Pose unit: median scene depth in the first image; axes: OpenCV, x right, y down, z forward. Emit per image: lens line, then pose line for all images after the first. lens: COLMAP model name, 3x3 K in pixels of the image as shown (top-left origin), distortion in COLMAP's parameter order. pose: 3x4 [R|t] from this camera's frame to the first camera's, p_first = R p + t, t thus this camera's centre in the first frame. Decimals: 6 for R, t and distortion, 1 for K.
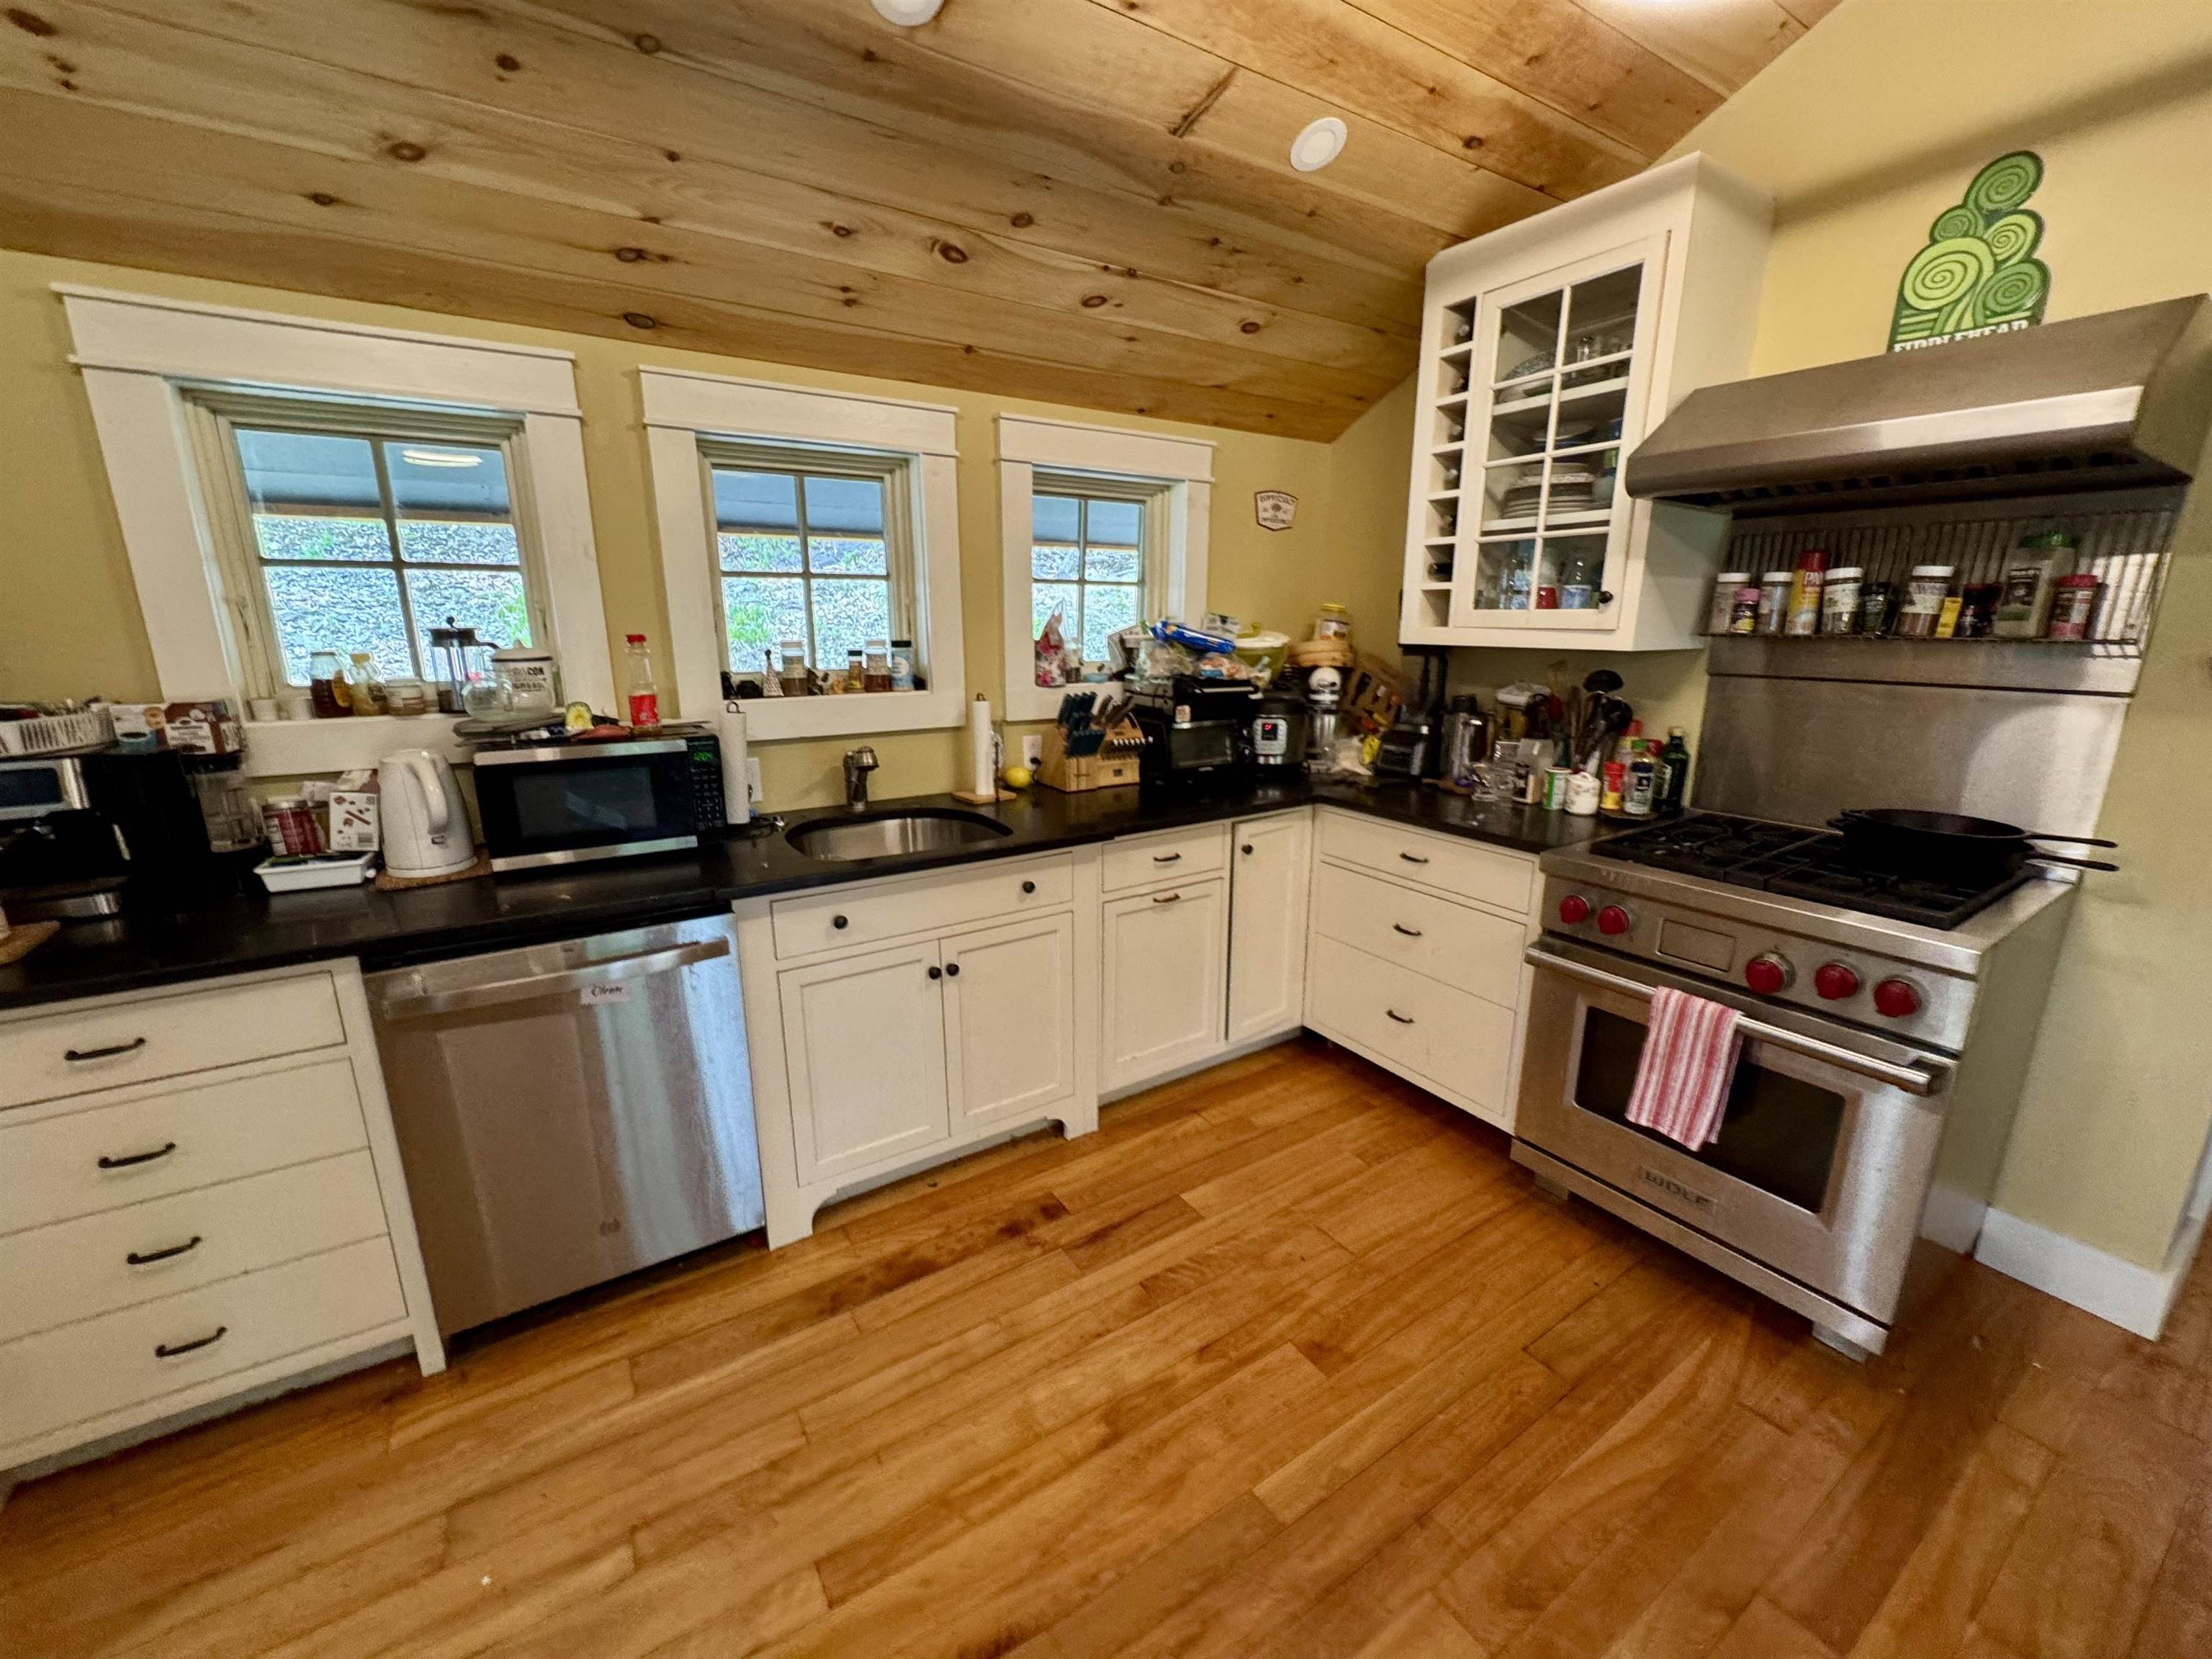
lens RADIAL K [[885.6, 0, 1106.0], [0, 885.6, 829.5], [0, 0, 1]] dist [-0.002305, -0.000149]
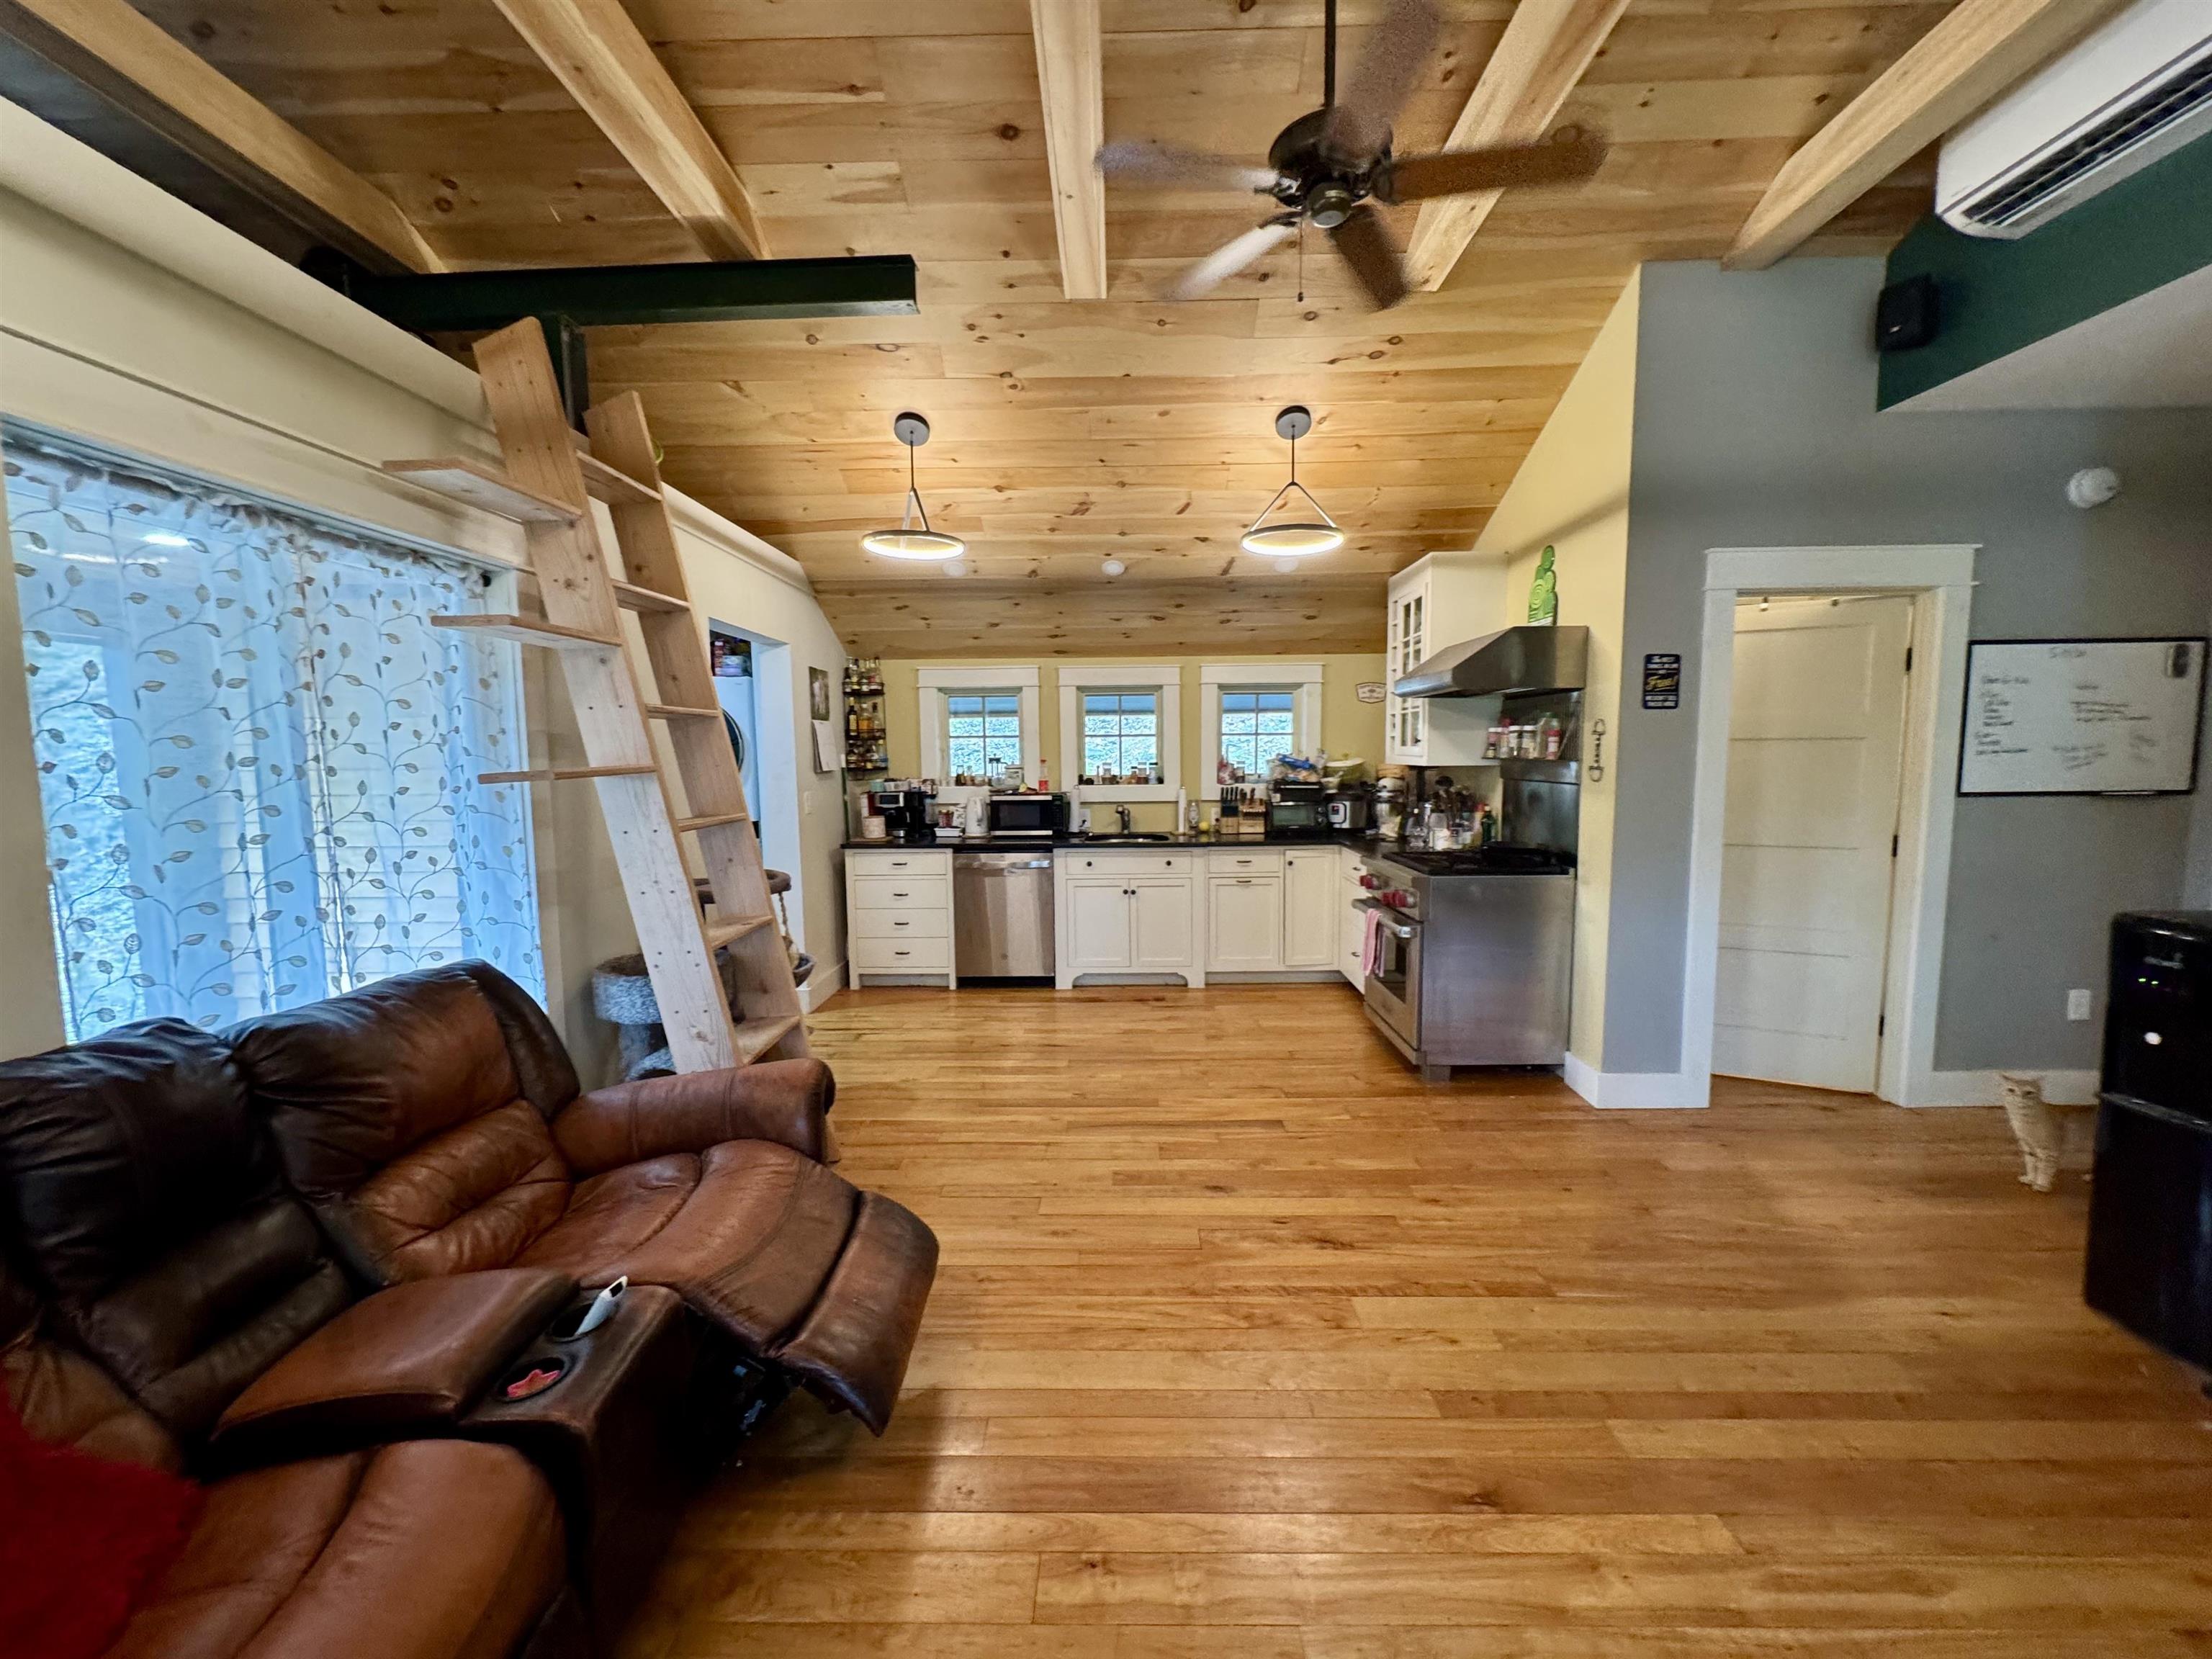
lens RADIAL K [[875.0, 0, 1106.0], [0, 875.0, 829.5], [0, 0, 1]] dist [-0.002599, 0.000108]
pose [[0.829557, 0.042489, -0.556803, 1.154159], [-0.120848, 0.987132, -0.104719, 0.259338], [0.545189, 0.154159, 0.824017, -1.117734]]
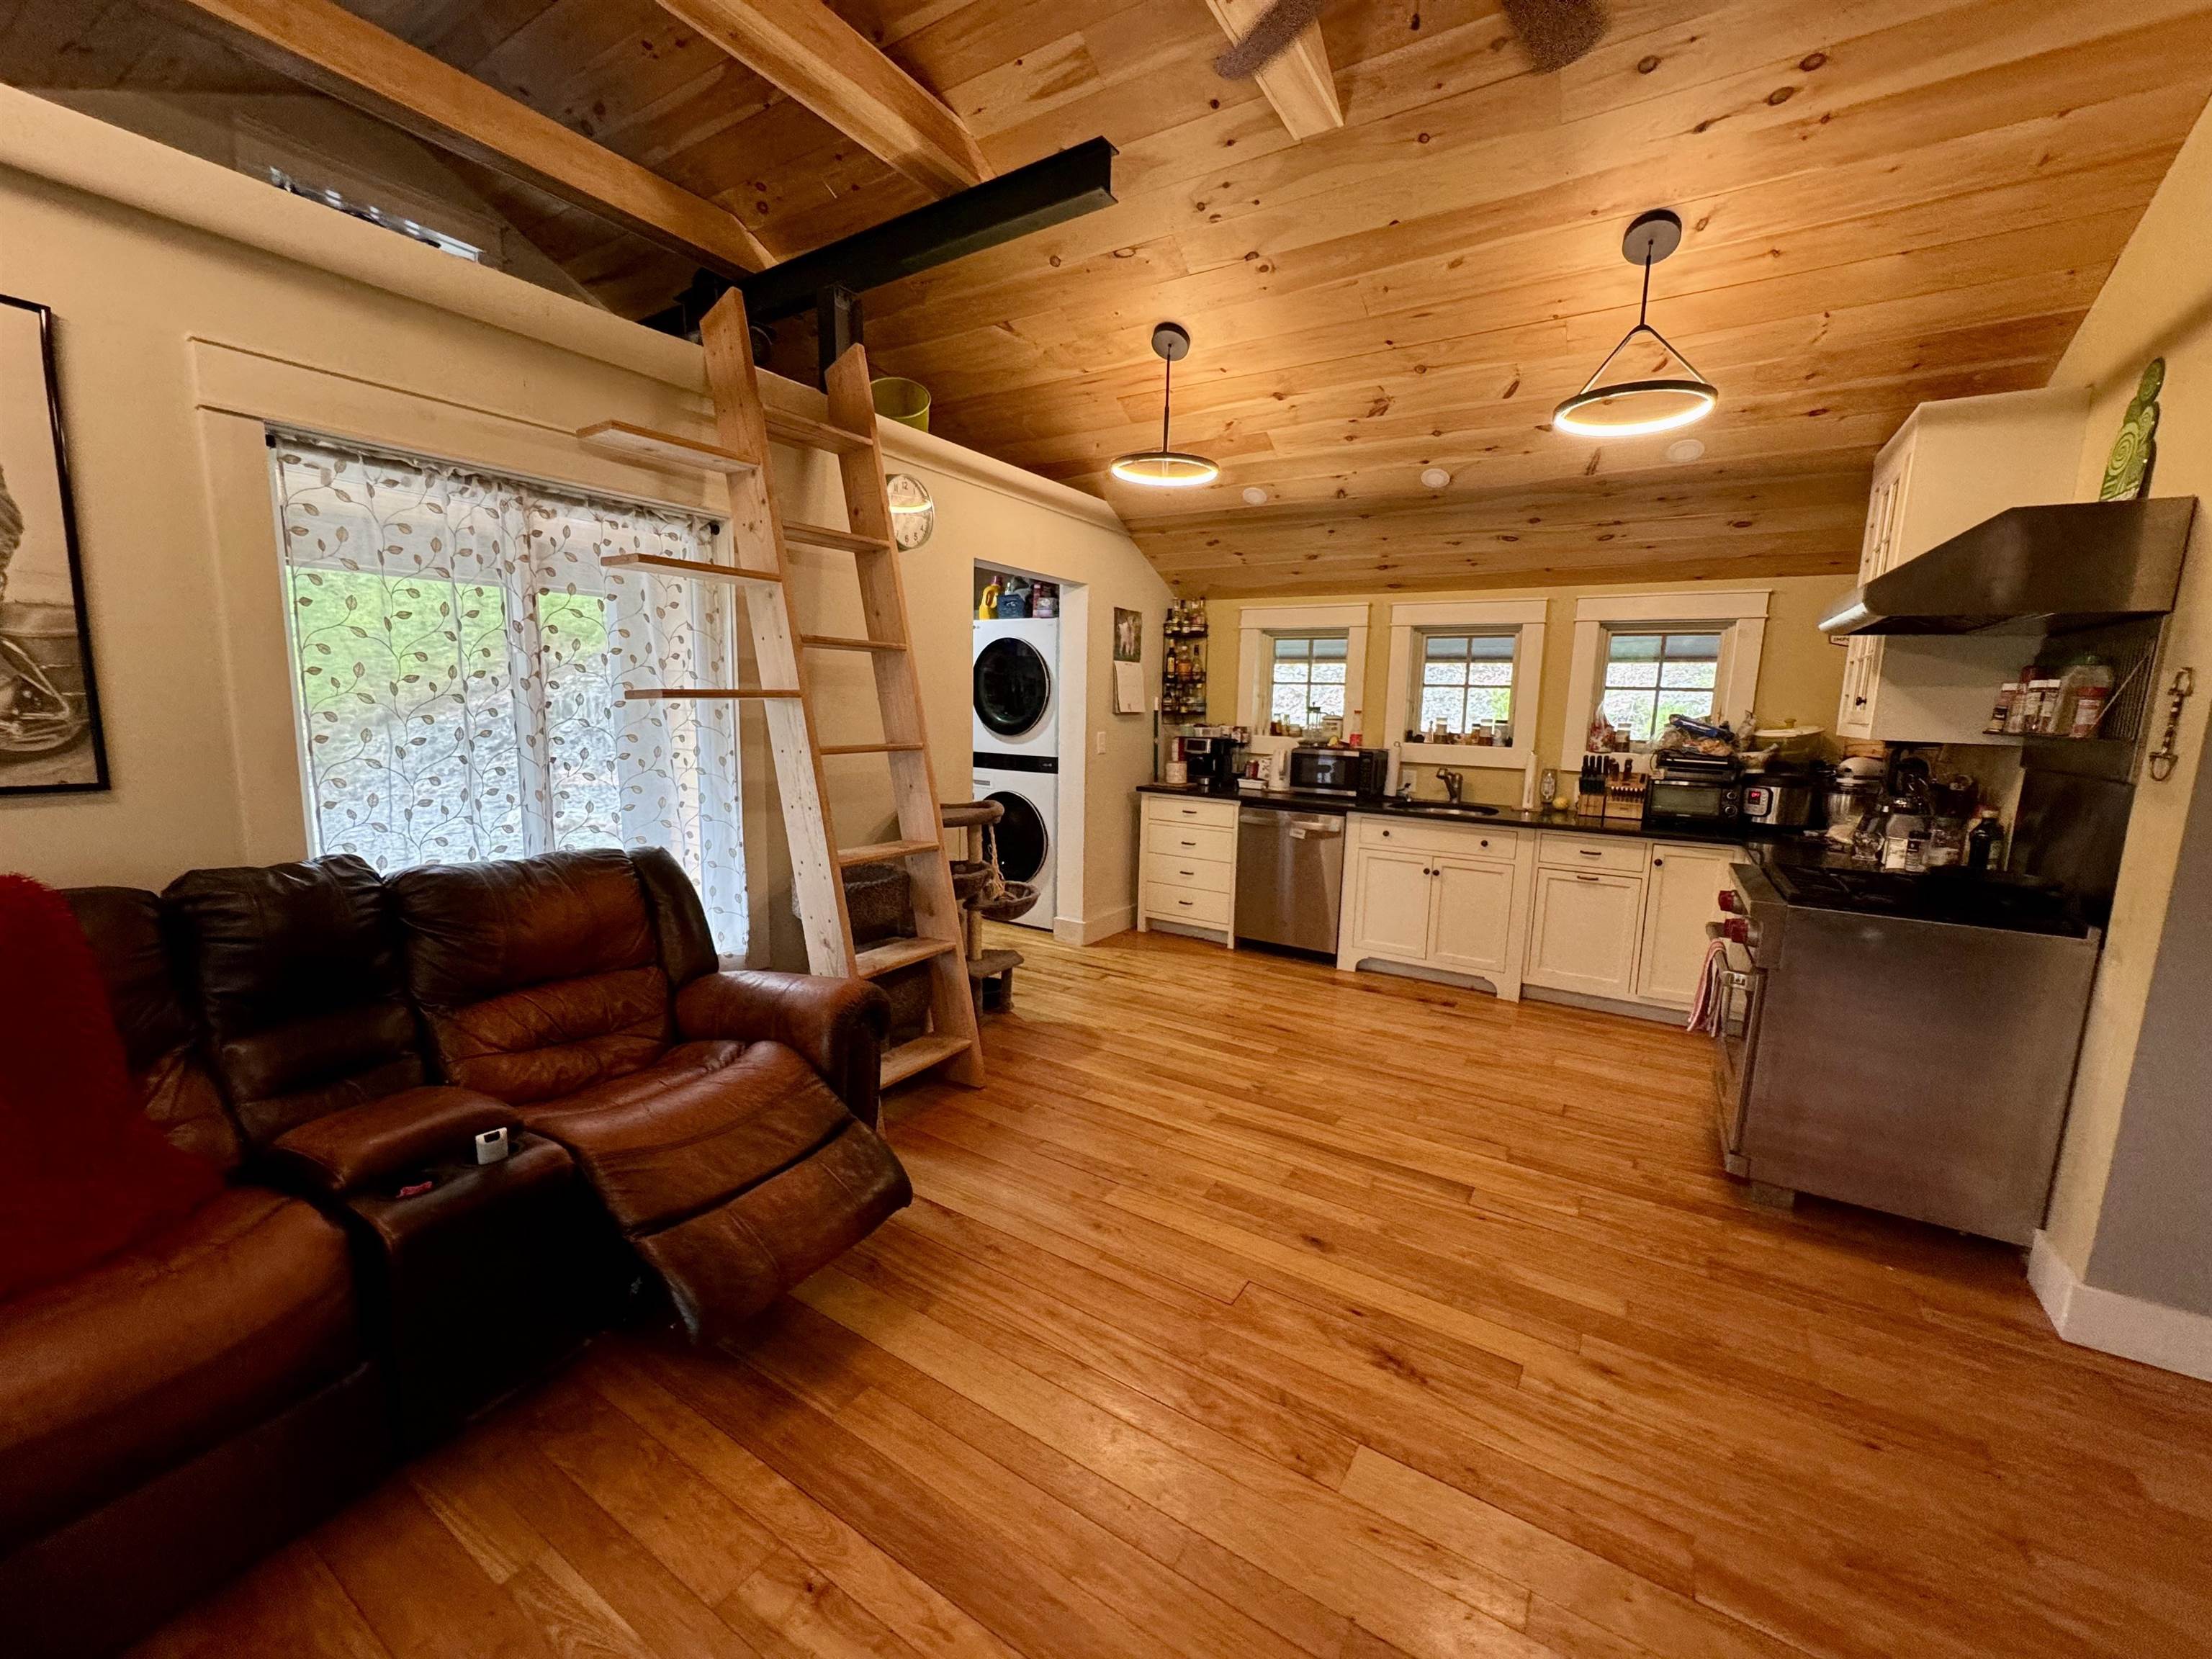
lens RADIAL K [[875.0, 0, 1106.0], [0, 875.0, 829.5], [0, 0, 1]] dist [-0.002599, 0.000108]
pose [[0.420423, 0.145989, -0.895506, 1.365396], [-0.237601, 0.970243, 0.046624, 0.153533], [0.875666, 0.193172, 0.442600, -0.624267]]
